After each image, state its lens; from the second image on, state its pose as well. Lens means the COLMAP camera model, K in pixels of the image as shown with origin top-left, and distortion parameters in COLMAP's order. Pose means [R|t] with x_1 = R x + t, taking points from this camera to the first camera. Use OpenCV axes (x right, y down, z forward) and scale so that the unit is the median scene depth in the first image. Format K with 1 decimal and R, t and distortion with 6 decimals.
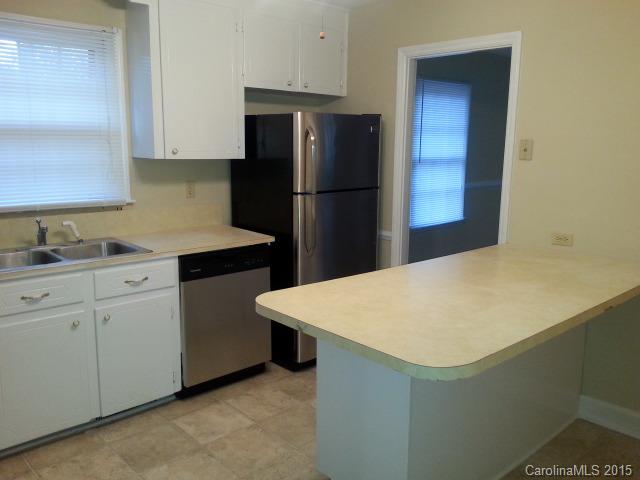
lens RADIAL K [[536.8, 0, 320.0], [0, 536.8, 240.0], [0, 0, 1]] dist [-0.003859, -0.003401]
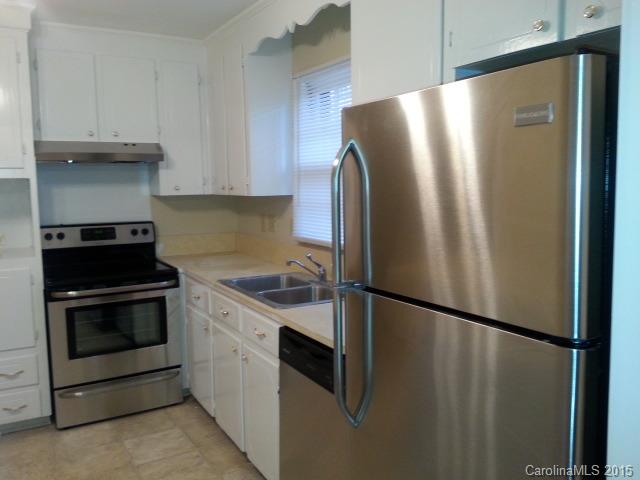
lens RADIAL K [[536.8, 0, 320.0], [0, 536.8, 240.0], [0, 0, 1]] dist [-0.003859, -0.003401]
pose [[-0.231463, 0.080166, -0.969535, 0.733292], [-0.155044, 0.980821, 0.118114, -0.233065], [0.960409, 0.177659, -0.214595, 1.509725]]
